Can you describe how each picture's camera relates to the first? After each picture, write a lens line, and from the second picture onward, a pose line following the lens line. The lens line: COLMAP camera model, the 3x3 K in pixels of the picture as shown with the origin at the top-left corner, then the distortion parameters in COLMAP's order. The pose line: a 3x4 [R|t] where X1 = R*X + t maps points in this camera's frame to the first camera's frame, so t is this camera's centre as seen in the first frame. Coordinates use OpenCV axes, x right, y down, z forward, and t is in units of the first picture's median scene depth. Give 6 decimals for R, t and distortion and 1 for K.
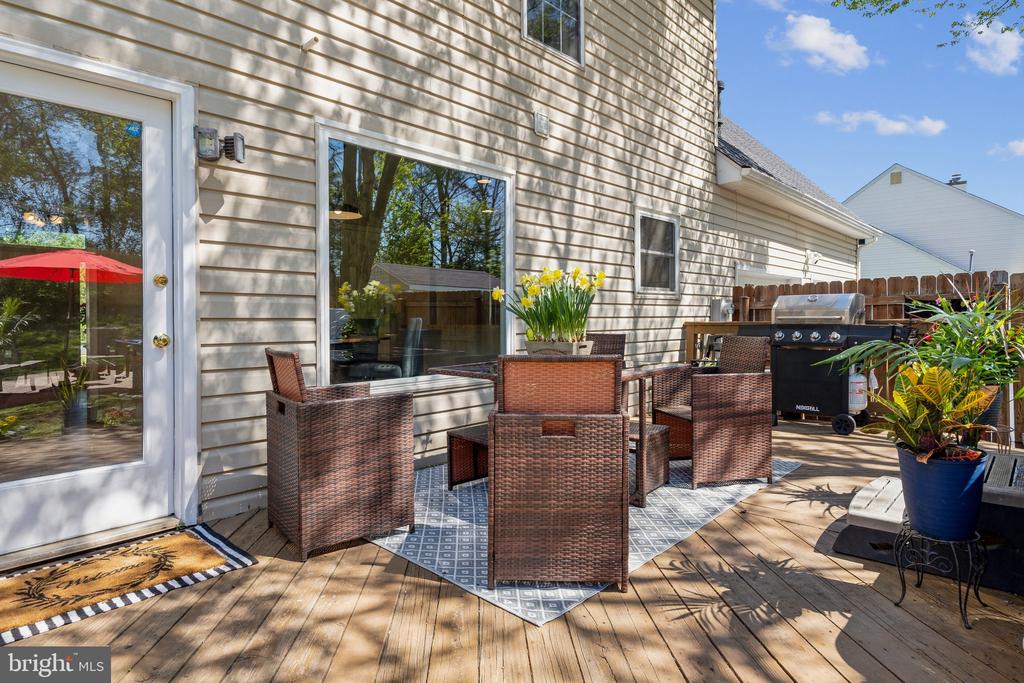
lens RADIAL K [[578.9, 0, 508.6], [0, 578.9, 317.8], [0, 0, 1]] dist [0.003609, 0.002869]
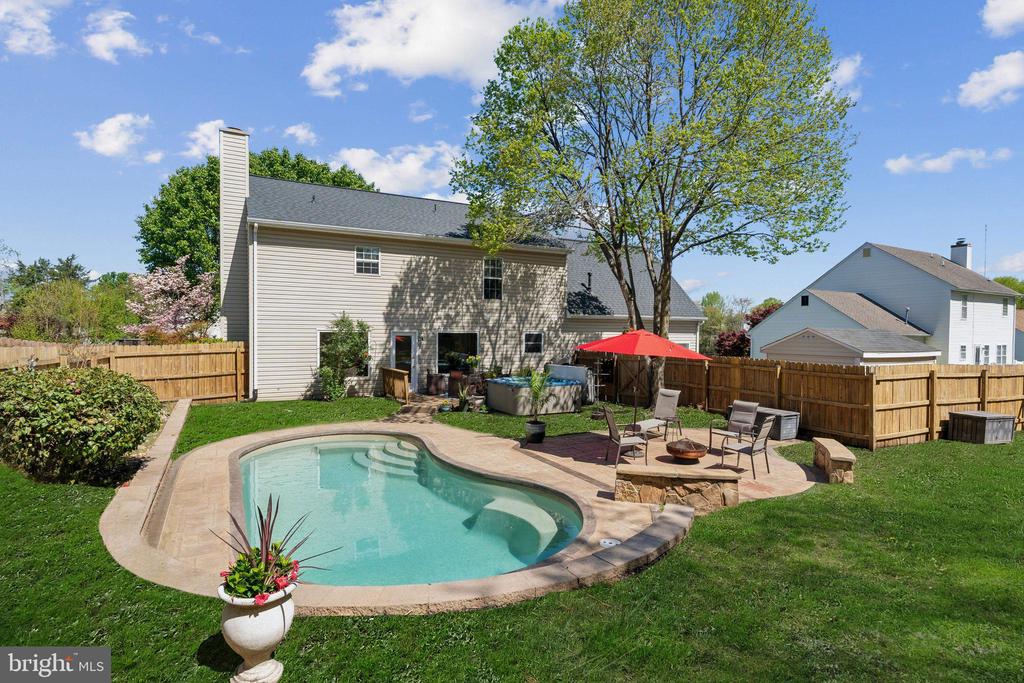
lens RADIAL K [[534.8, 0, 514.2], [0, 534.8, 341.3], [0, 0, 1]] dist [-0.000153, -0.000161]
pose [[0.952409, 0.018112, -0.304283, 1.623506], [-0.013252, 0.999750, 0.018030, -0.255696], [0.304534, -0.013139, 0.952411, -3.065035]]
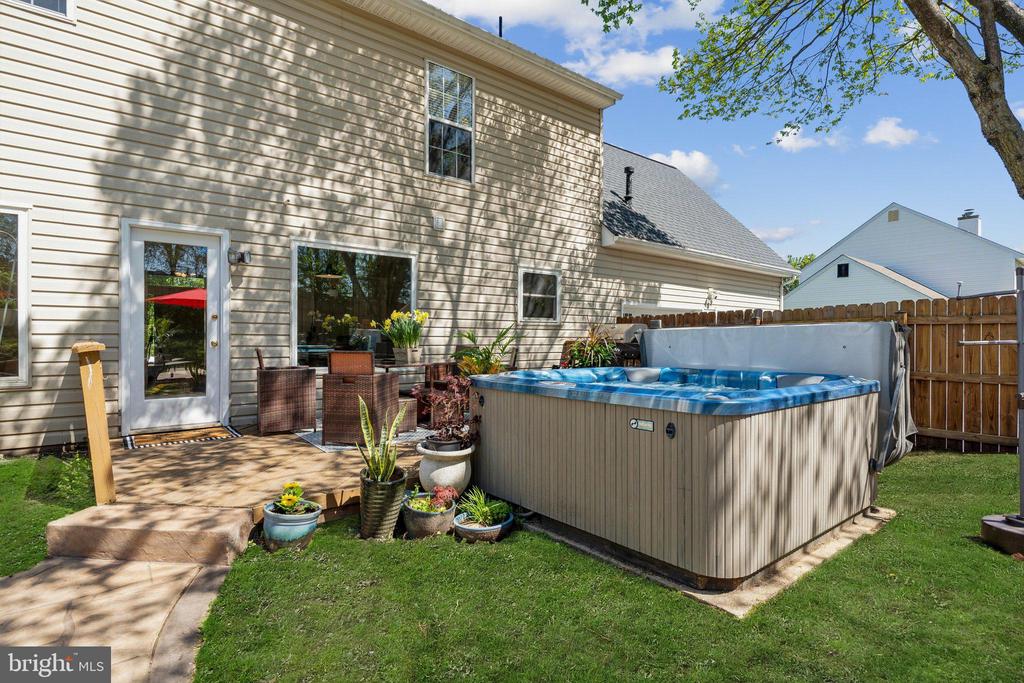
lens RADIAL K [[520.6, 0, 507.2], [0, 520.6, 341.3], [0, 0, 1]] dist [-0.002553, 0.000973]
pose [[0.990062, 0.018331, -0.139432, 0.518999], [-0.016728, 0.999780, 0.012661, -0.009302], [0.139633, -0.010202, 0.990151, -0.539833]]
